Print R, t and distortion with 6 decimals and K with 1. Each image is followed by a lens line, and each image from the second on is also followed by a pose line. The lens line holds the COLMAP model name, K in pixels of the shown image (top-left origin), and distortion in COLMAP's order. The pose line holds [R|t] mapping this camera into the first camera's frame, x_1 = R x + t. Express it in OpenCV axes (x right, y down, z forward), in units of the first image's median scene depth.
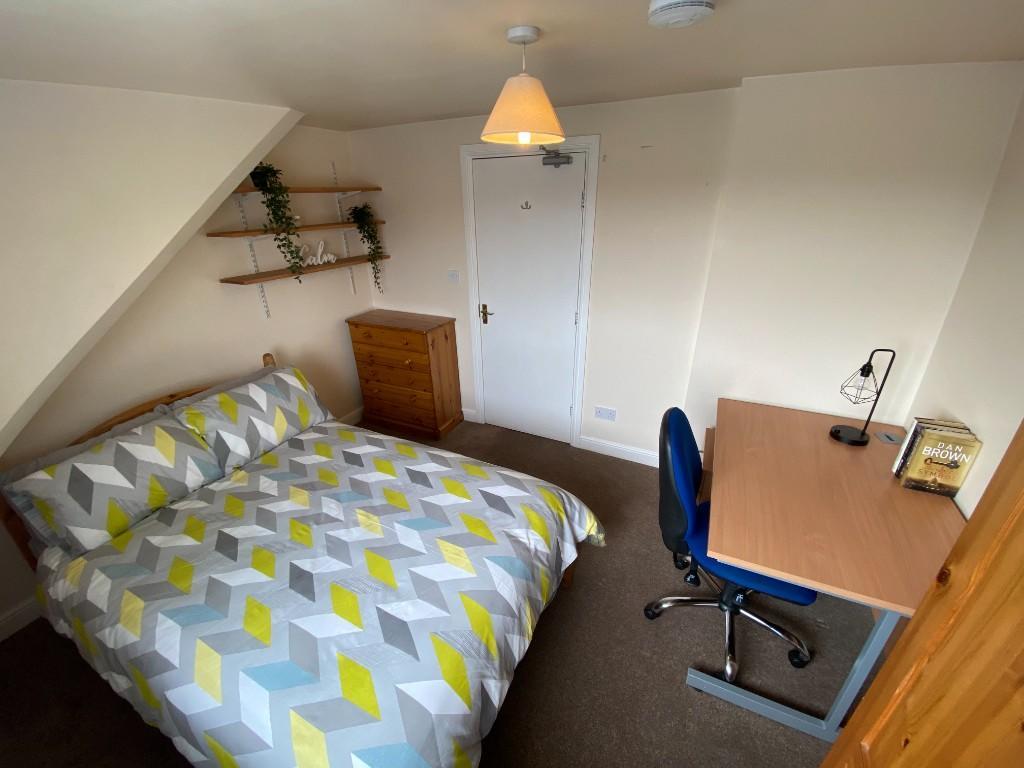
lens RADIAL K [[413.9, 0, 512.0], [0, 413.9, 384.0], [0, 0, 1]] dist [-0.016448, -0.000233]
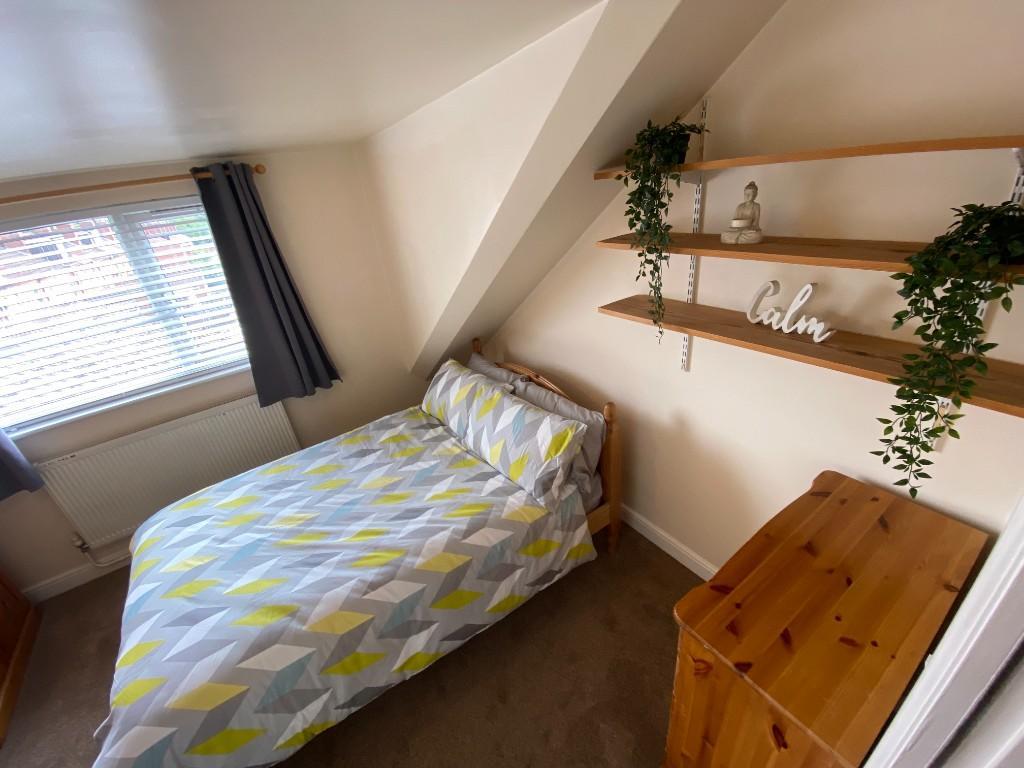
lens RADIAL K [[403.7, 0, 507.3], [0, 403.7, 388.4], [0, 0, 1]] dist [0.000686, -0.013849]
pose [[-0.467923, 0.457157, -0.756343, 0.047296], [-0.264335, 0.744241, 0.613378, -0.702614], [0.843312, 0.486942, -0.227405, 1.425183]]
